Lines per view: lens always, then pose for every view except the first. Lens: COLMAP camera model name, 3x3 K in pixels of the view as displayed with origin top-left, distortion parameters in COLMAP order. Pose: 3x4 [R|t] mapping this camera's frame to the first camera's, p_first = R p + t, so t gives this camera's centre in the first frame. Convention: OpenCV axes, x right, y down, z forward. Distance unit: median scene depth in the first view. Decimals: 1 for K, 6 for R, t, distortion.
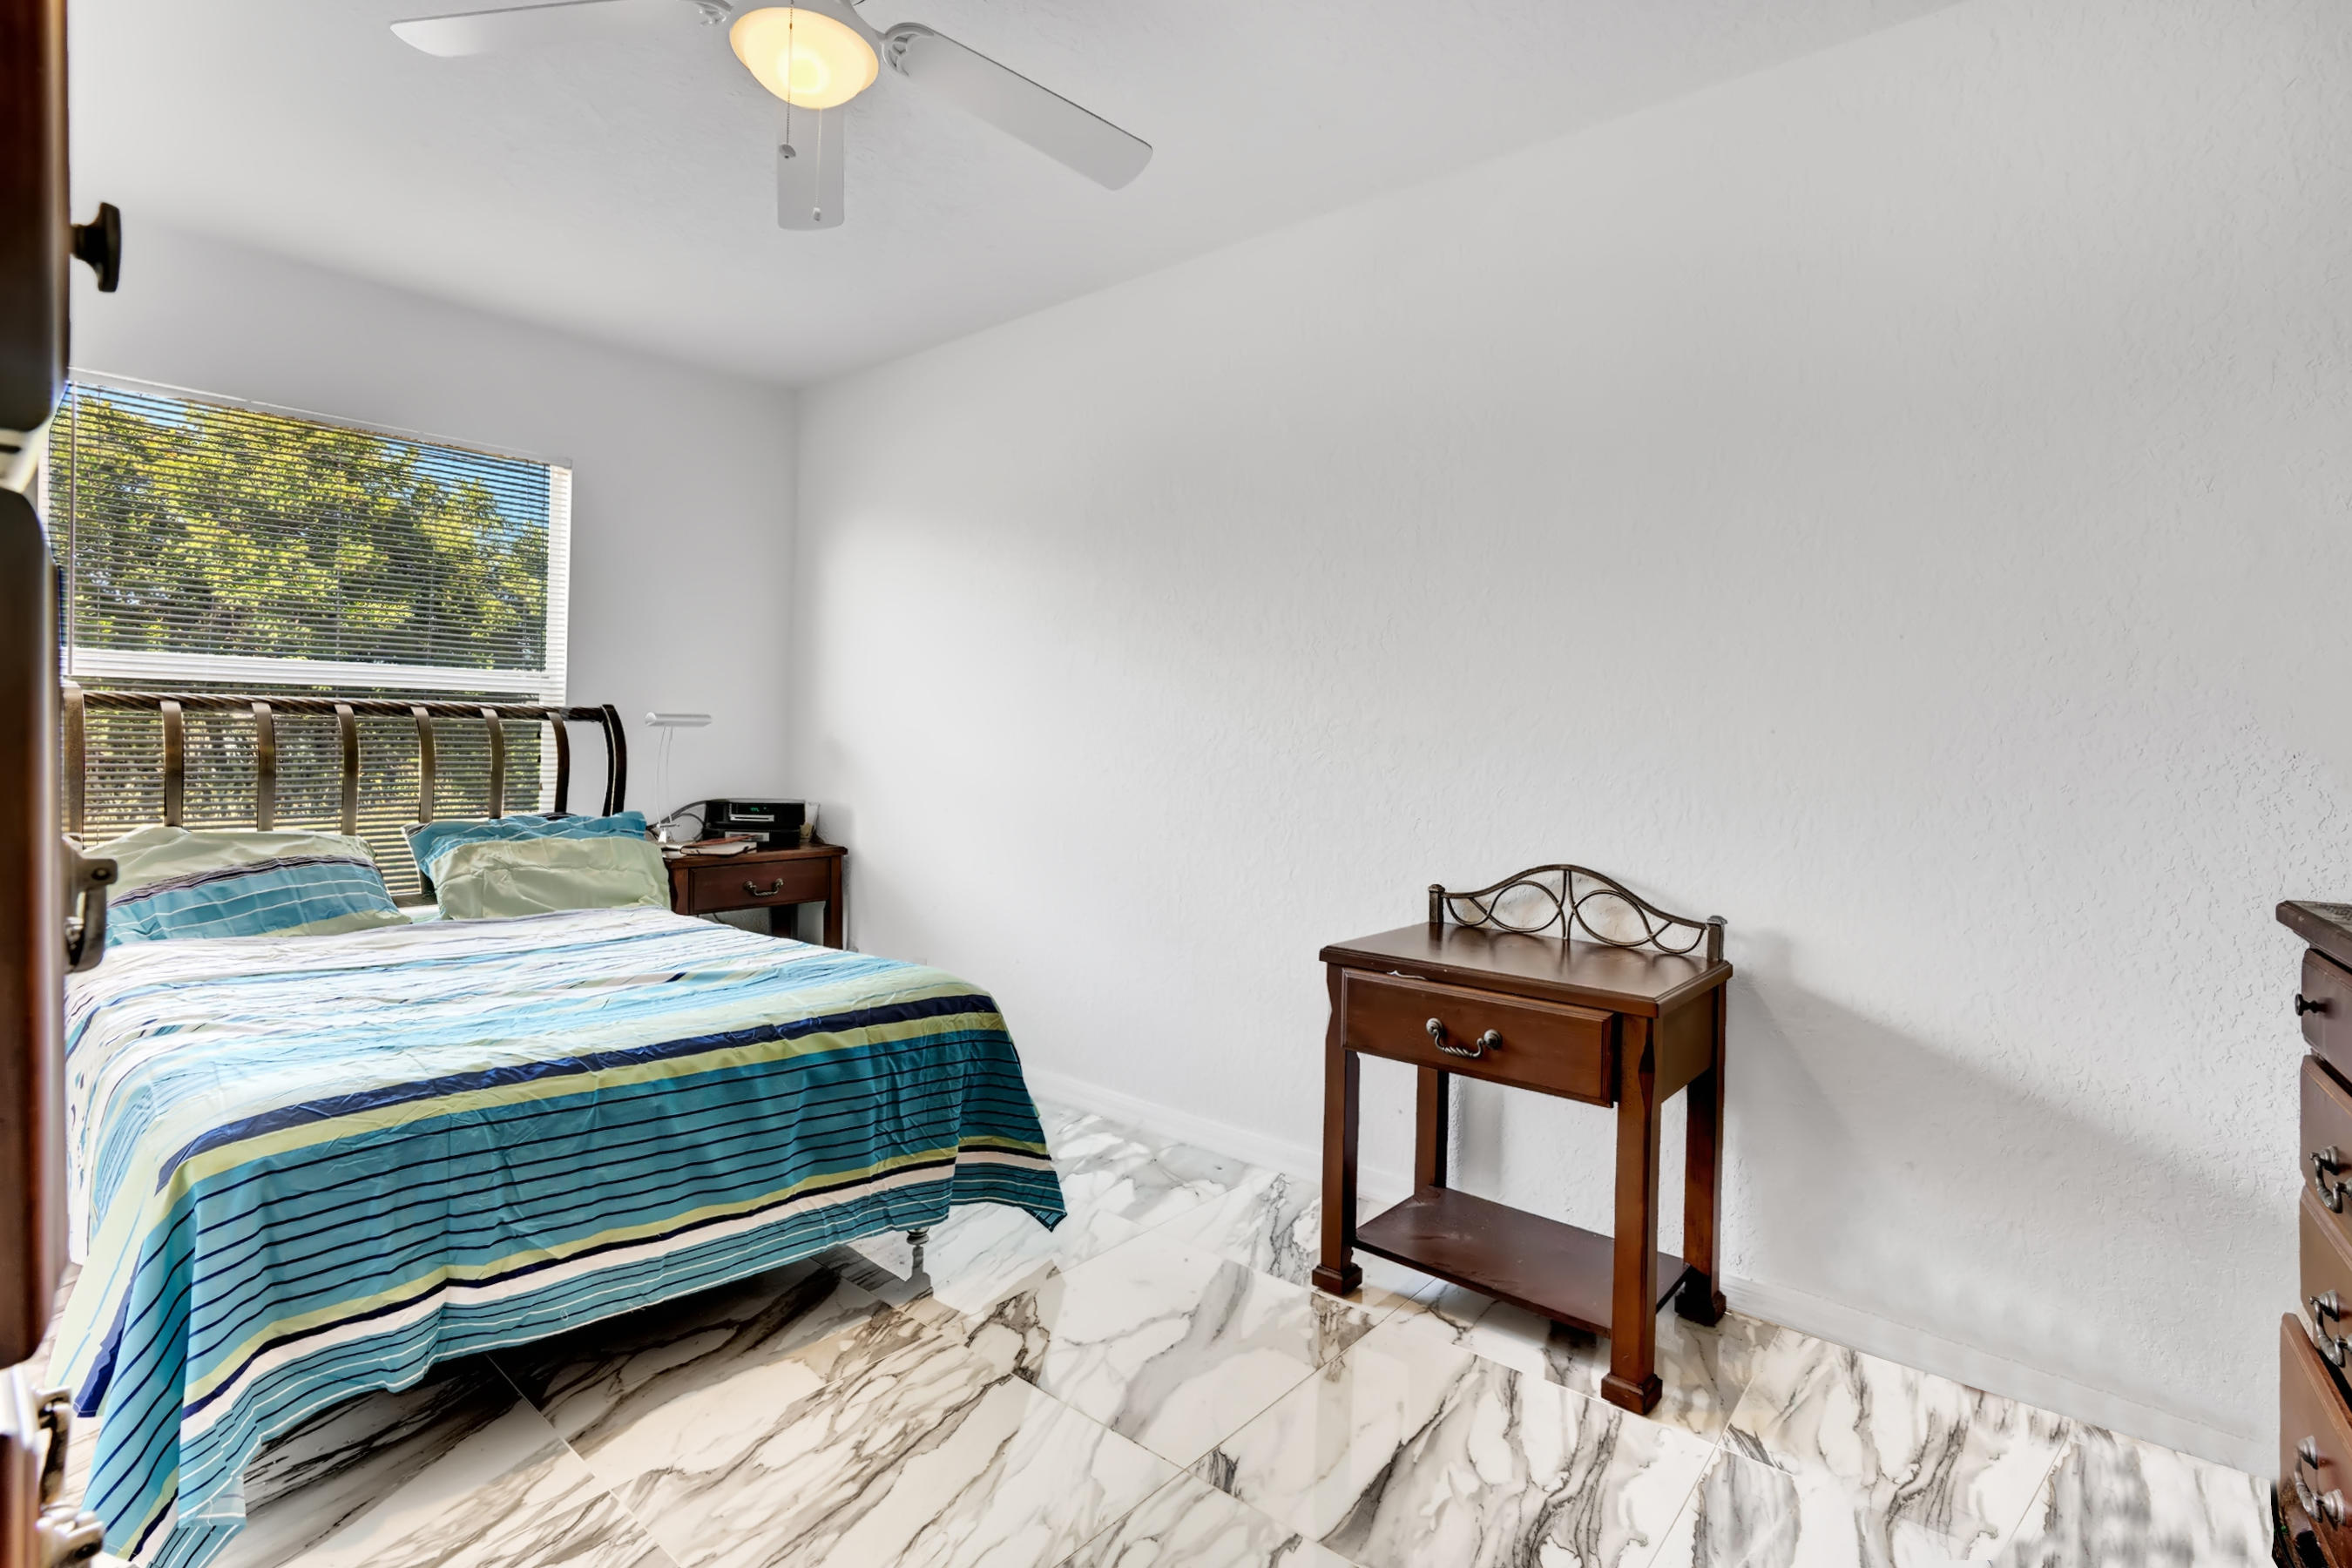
lens RADIAL K [[1091.3, 0, 1176.9], [0, 1091.3, 764.0], [0, 0, 1]] dist [-0.066541, 0.025043]
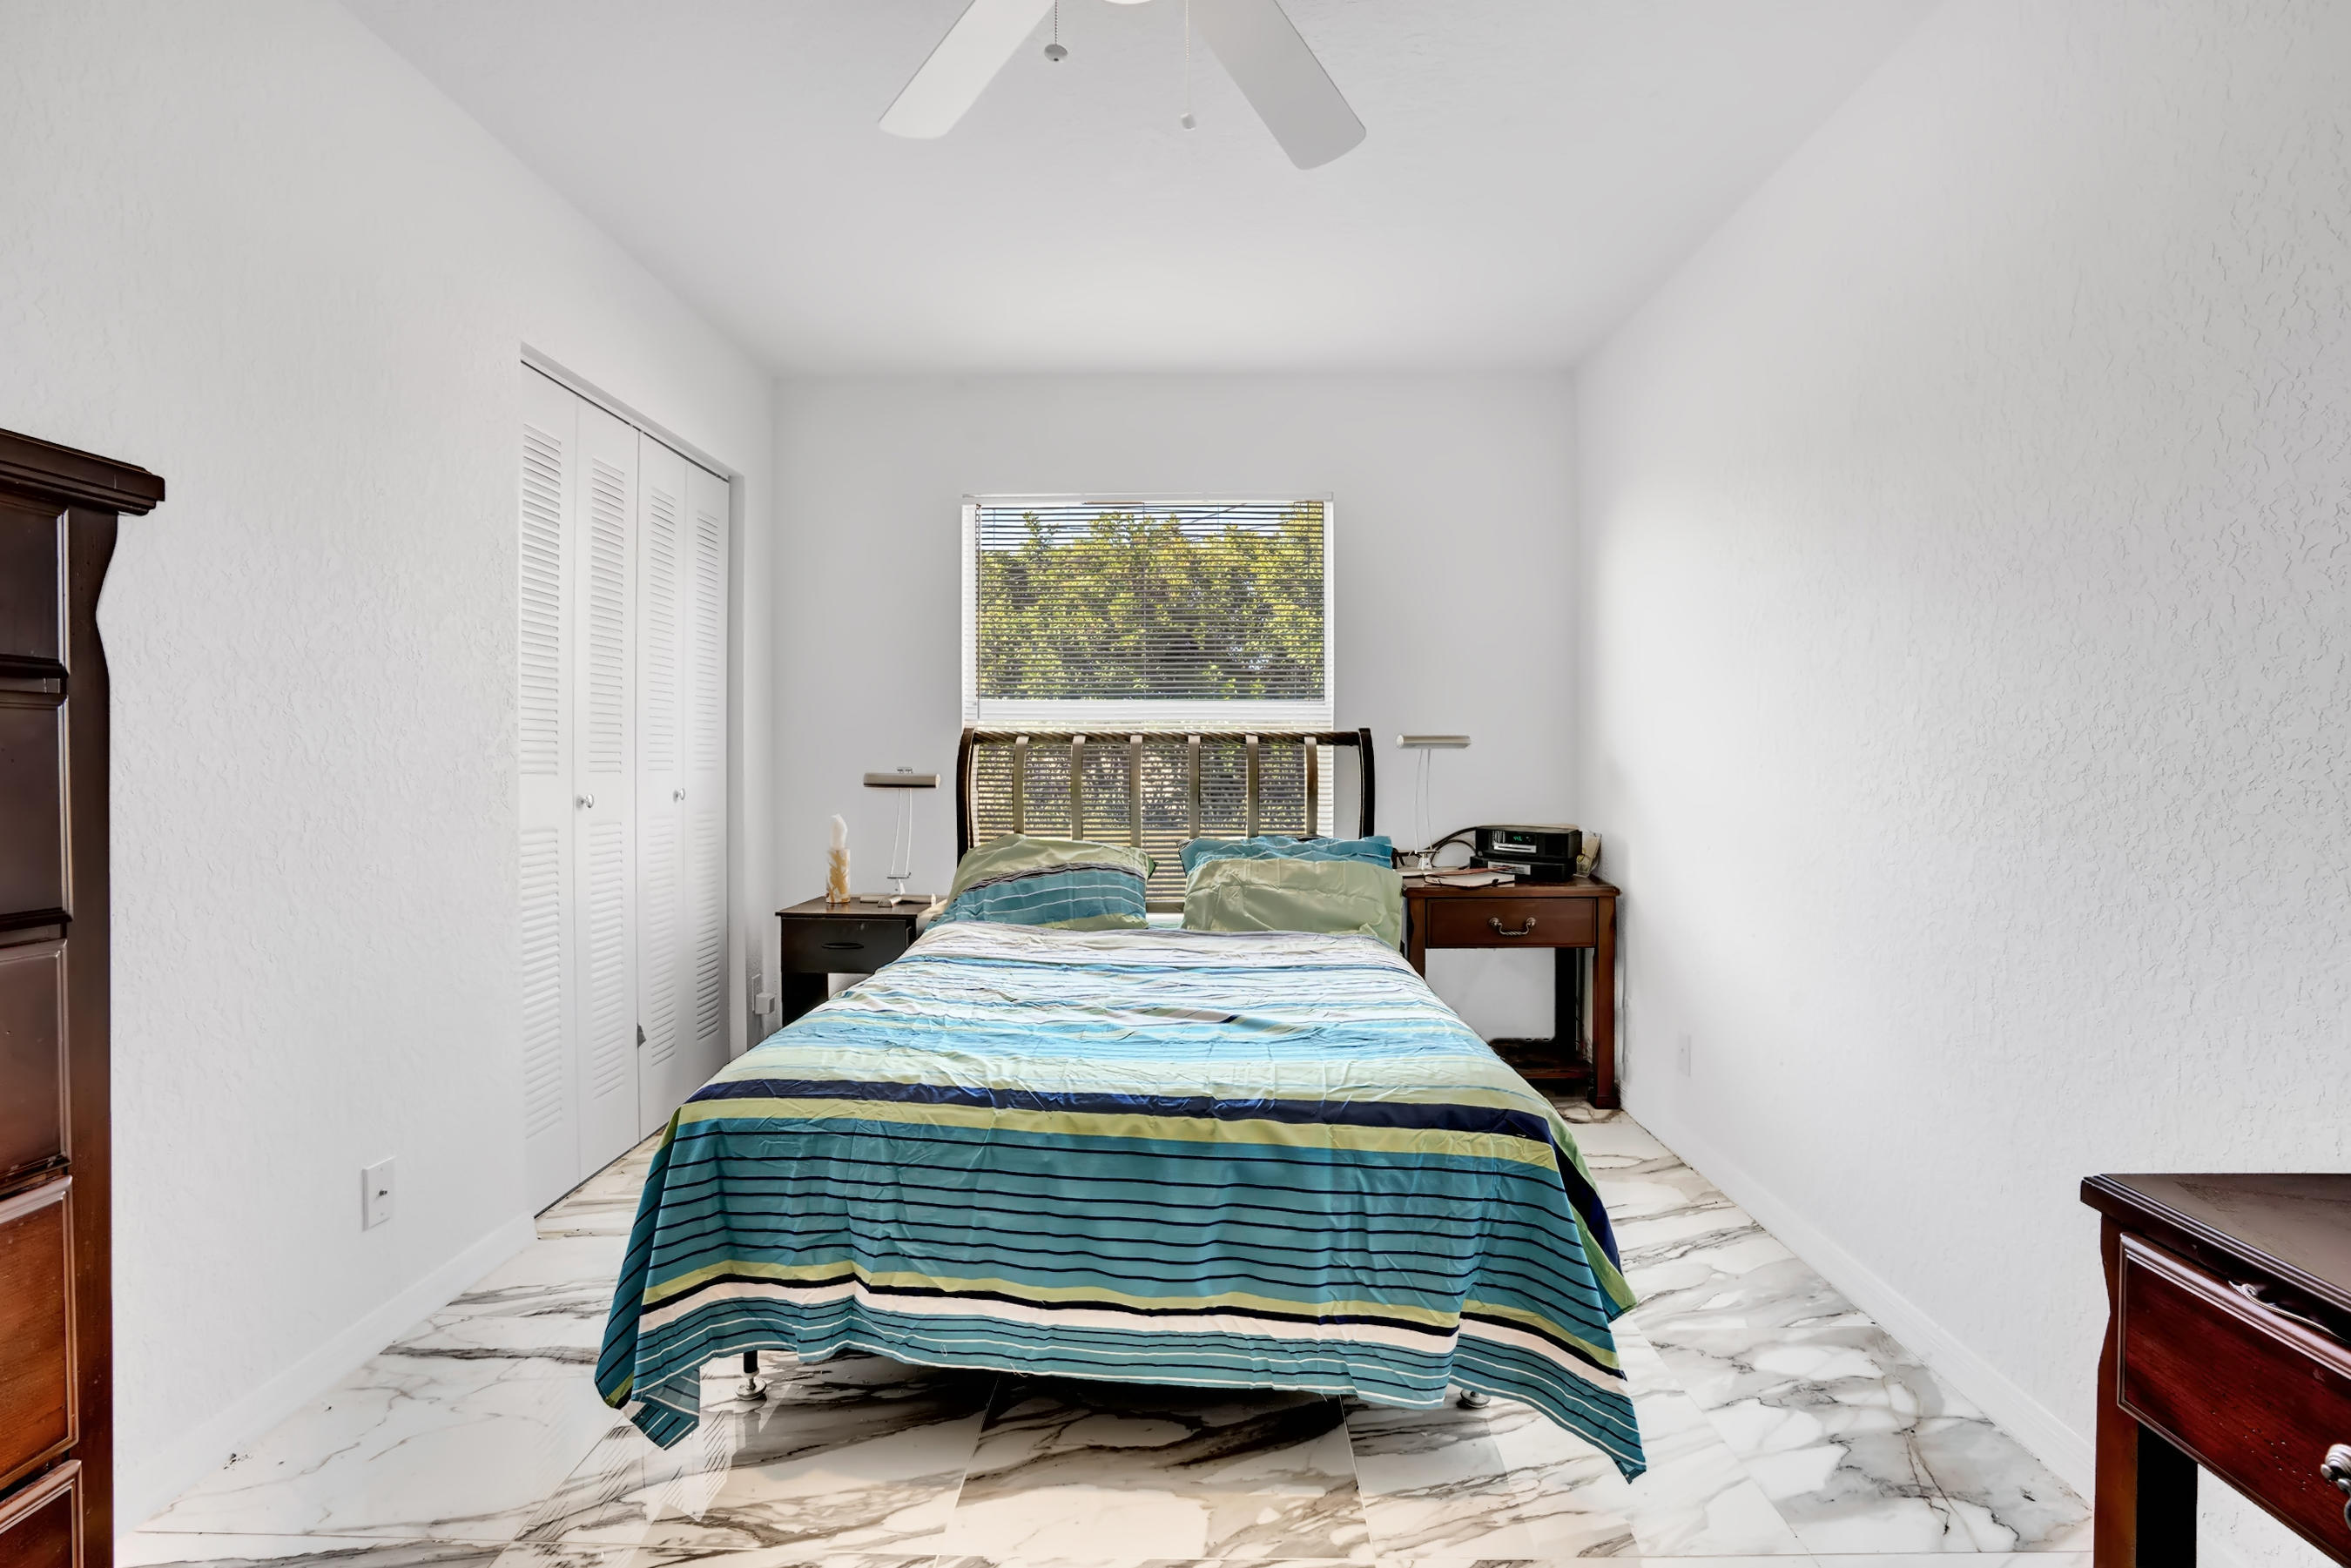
lens RADIAL K [[1074.3, 0, 1183.9], [0, 1074.3, 741.6], [0, 0, 1]] dist [-0.100587, 0.046605]
pose [[0.635556, -0.025516, -0.771633, 0.236735], [-0.007927, 0.999185, -0.039570, -0.003231], [0.772014, 0.031266, 0.634836, 0.406962]]
